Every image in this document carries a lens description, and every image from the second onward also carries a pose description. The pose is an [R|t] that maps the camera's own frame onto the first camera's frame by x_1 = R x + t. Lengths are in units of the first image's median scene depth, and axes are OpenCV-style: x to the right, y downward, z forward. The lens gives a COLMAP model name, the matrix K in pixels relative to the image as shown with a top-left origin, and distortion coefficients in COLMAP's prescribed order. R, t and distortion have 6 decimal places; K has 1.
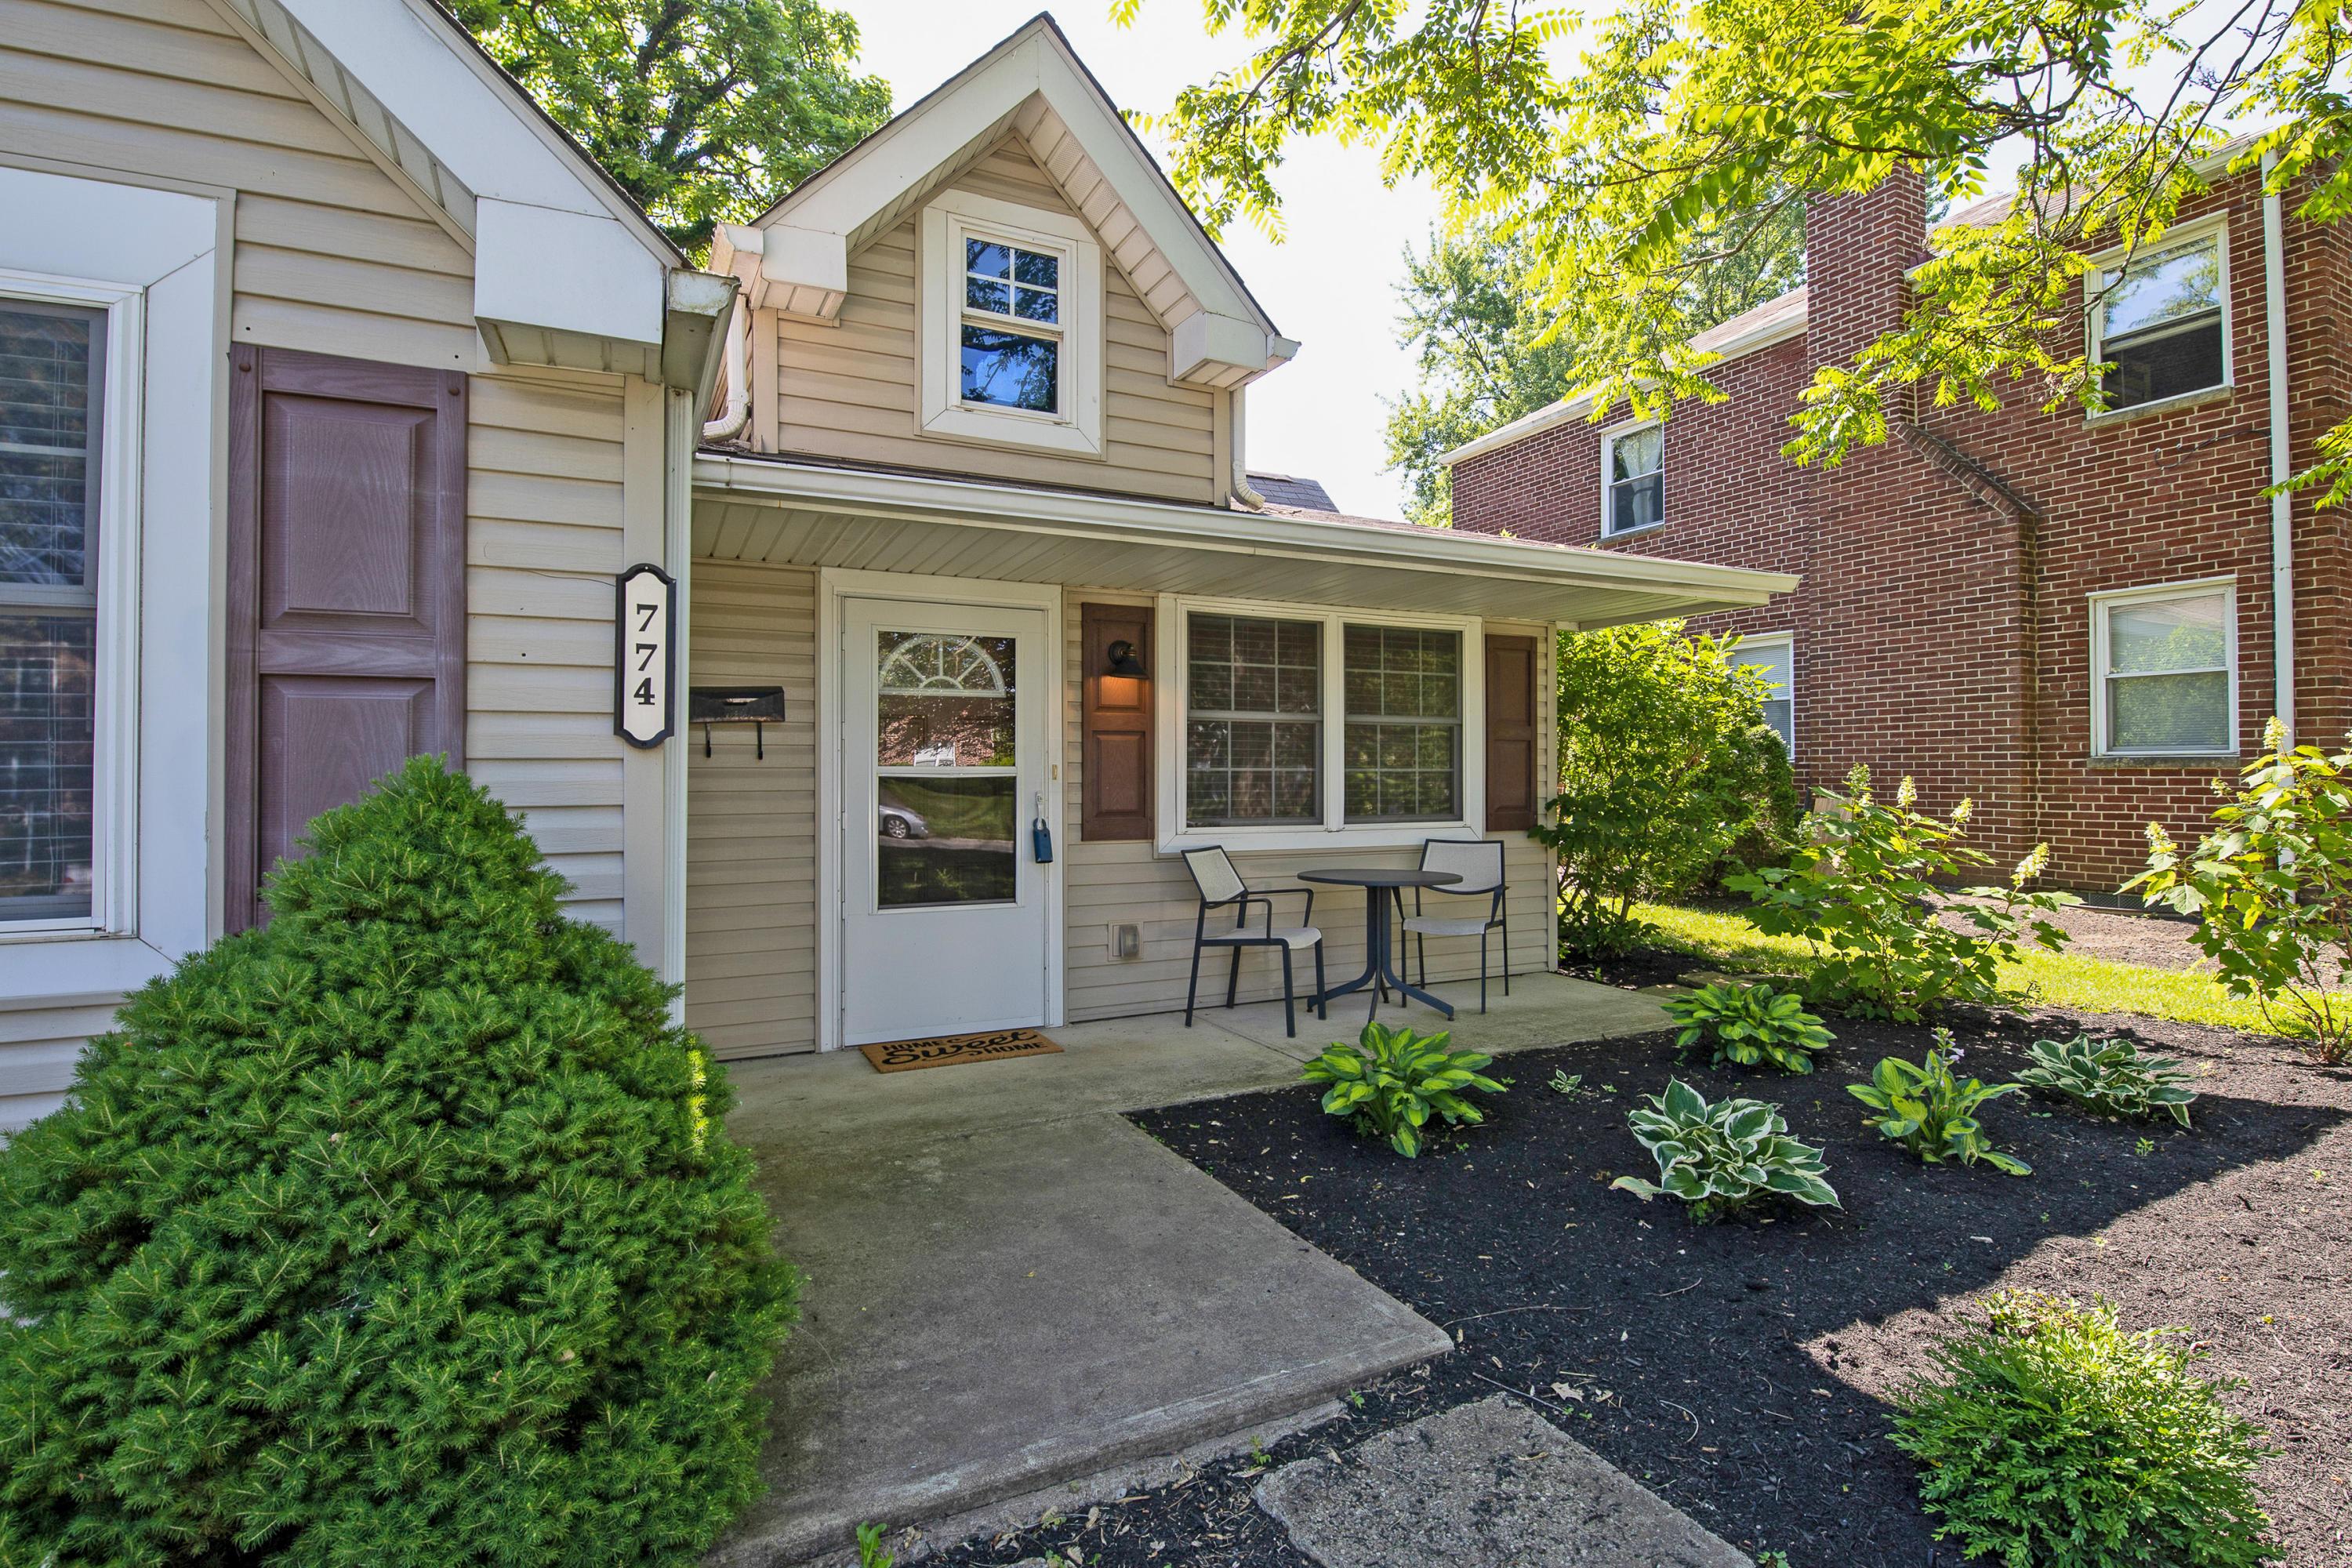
lens RADIAL K [[1096.8, 0, 1224.5], [0, 1096.8, 763.7], [0, 0, 1]] dist [-0.015805, -0.002954]
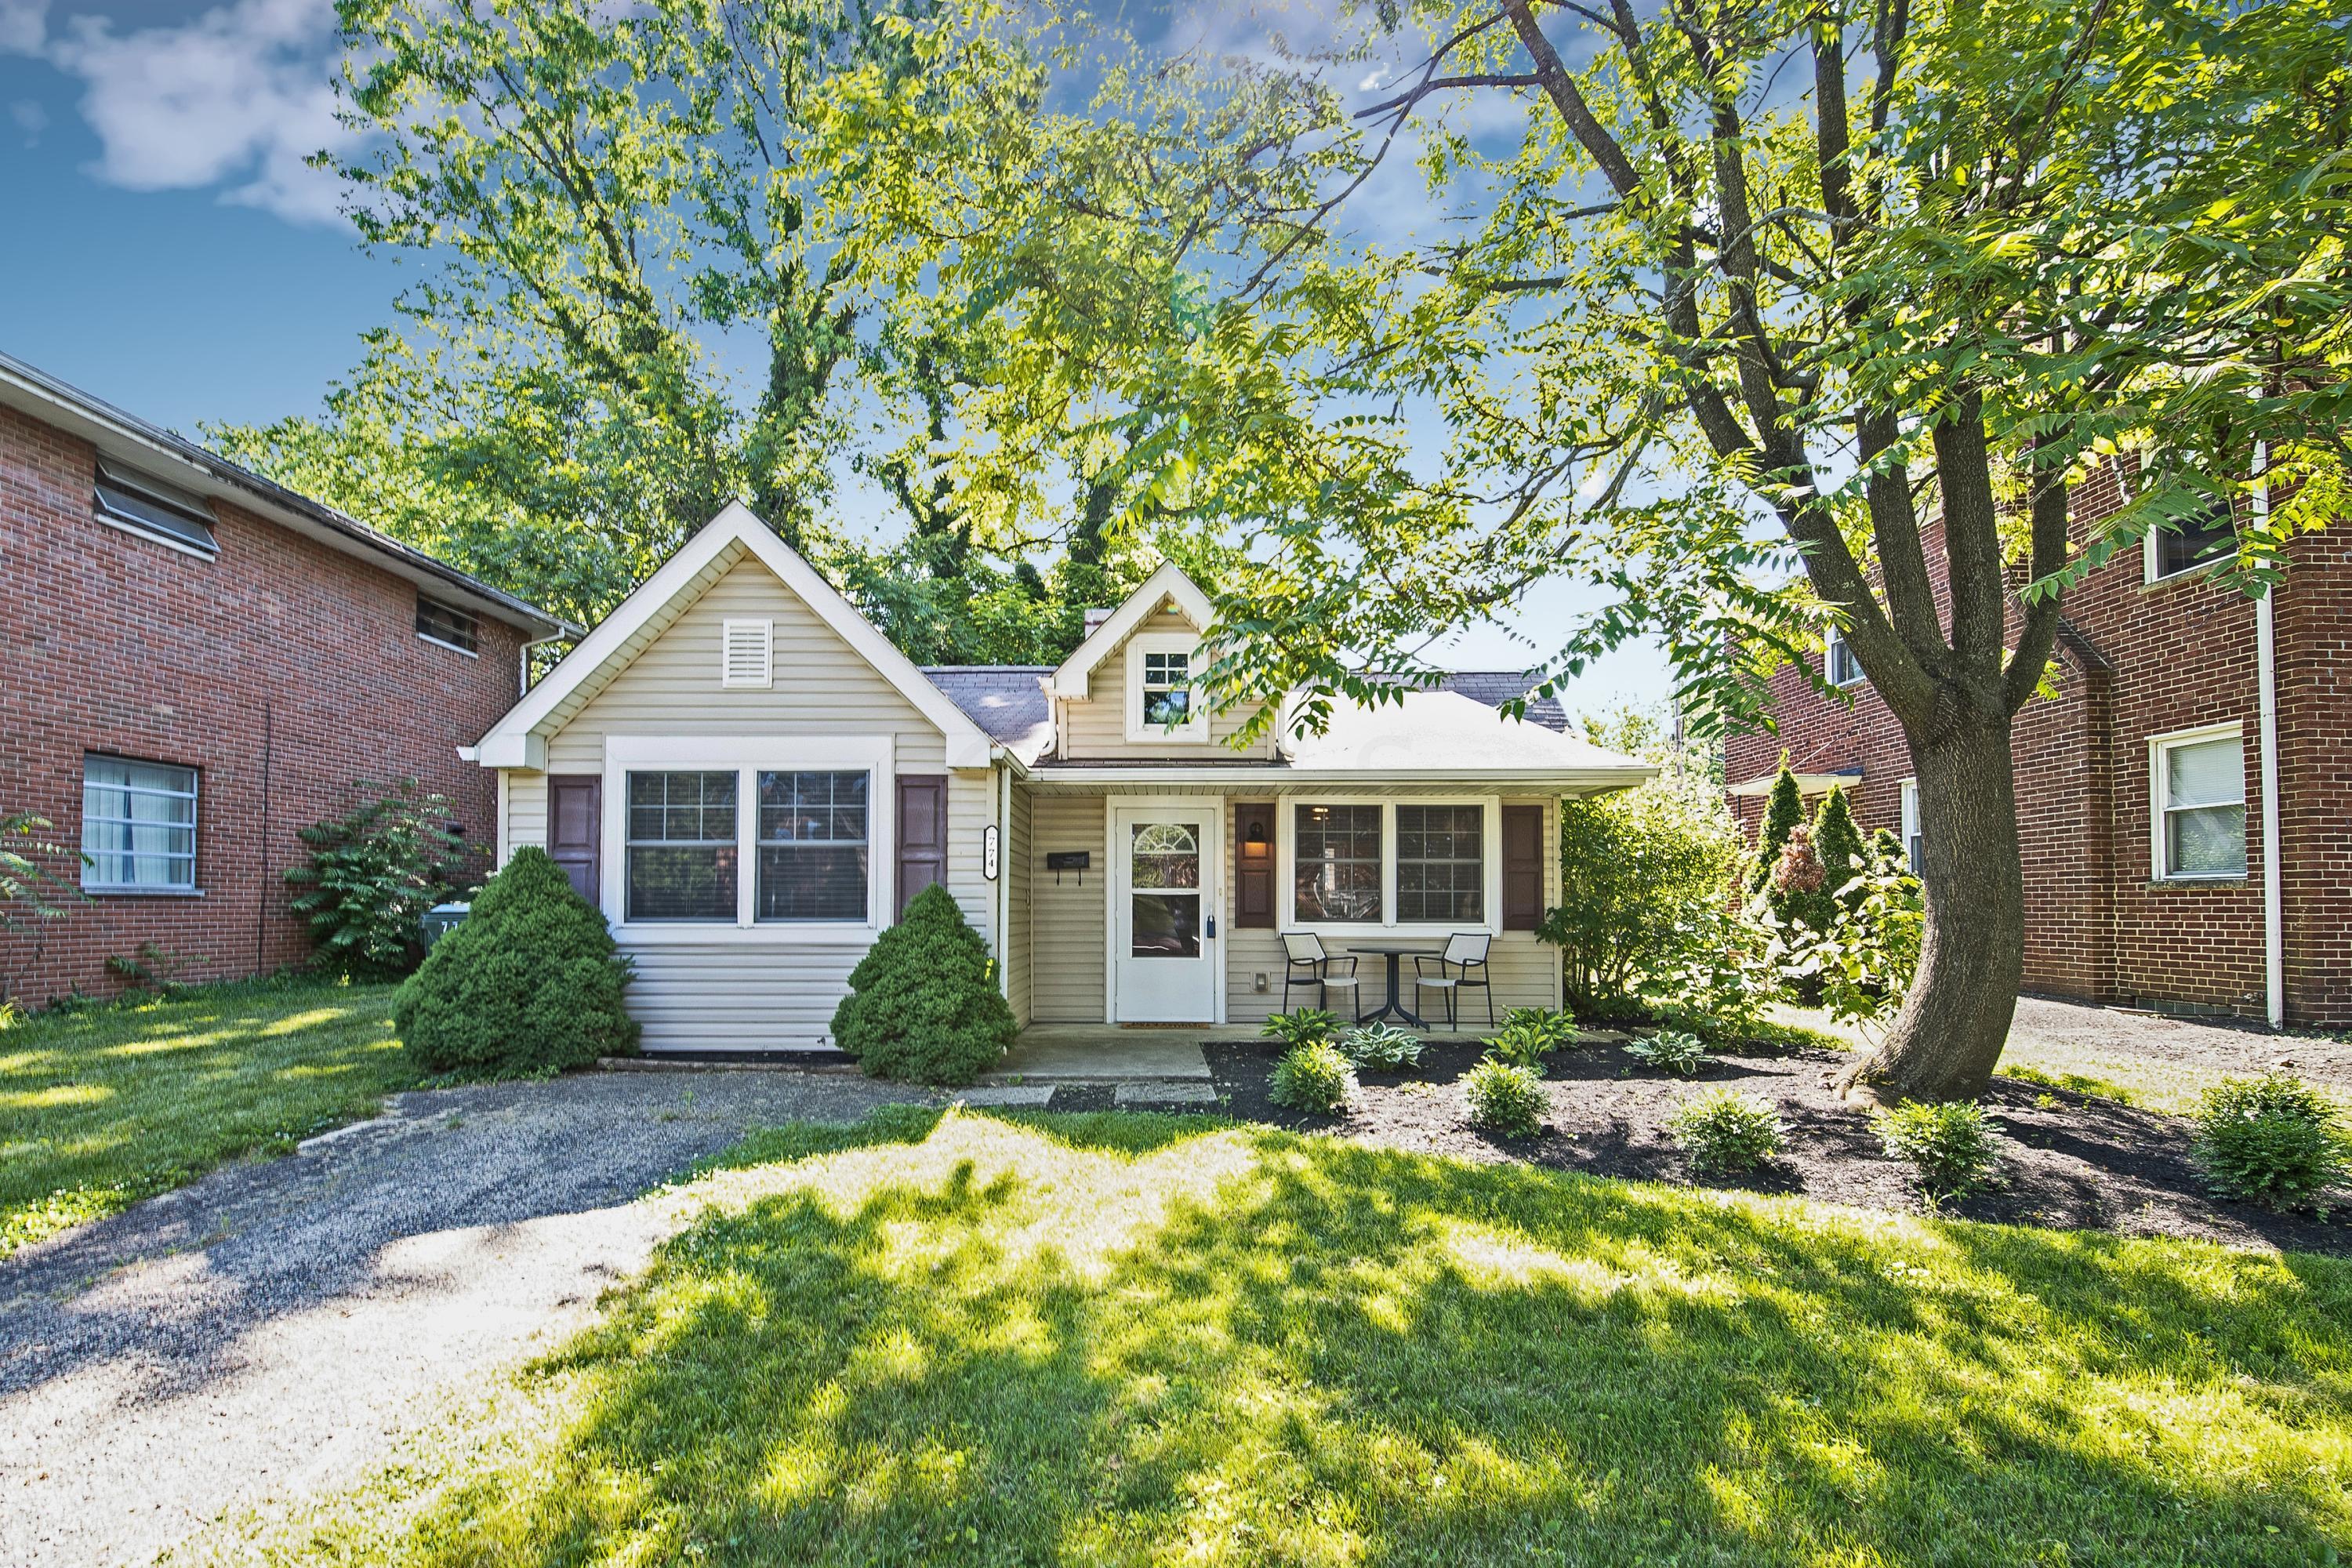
lens RADIAL K [[1096.8, 0, 1200.7], [0, 1096.8, 883.5], [0, 0, 1]] dist [-0.015805, -0.002954]
pose [[0.900198, -0.005951, -0.435441, 0.641505], [0.001019, 0.999933, -0.011557, 0.014989], [0.435480, 0.009960, 0.900143, -0.742502]]
